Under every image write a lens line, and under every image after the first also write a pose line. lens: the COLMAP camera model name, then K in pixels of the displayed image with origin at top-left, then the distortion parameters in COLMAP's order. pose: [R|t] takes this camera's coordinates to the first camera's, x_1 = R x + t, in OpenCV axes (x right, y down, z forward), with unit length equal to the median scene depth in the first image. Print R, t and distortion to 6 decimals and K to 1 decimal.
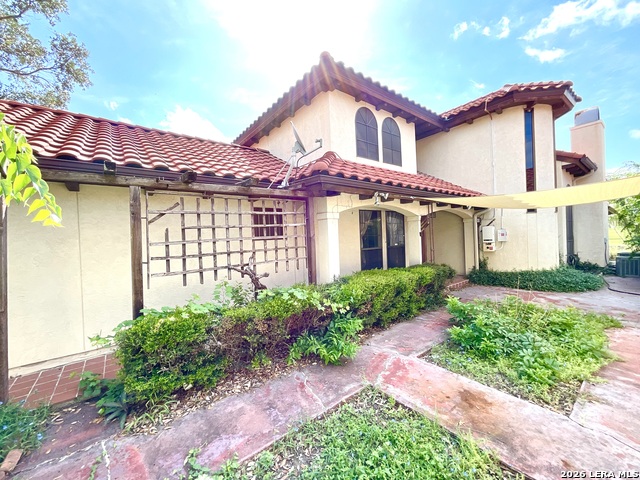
lens RADIAL K [[259.2, 0, 320.0], [0, 259.2, 240.0], [0, 0, 1]] dist [-0.000053, 0.000339]
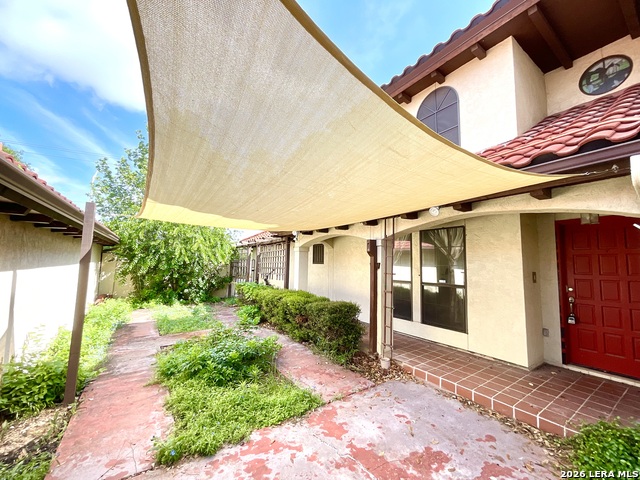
lens RADIAL K [[259.2, 0, 320.0], [0, 259.2, 240.0], [0, 0, 1]] dist [-0.000053, 0.000339]
pose [[-0.088719, -0.056755, -0.994438, 1.443176], [-0.021573, 0.998251, -0.055048, -0.064750], [0.995823, 0.016569, -0.089788, 1.181795]]
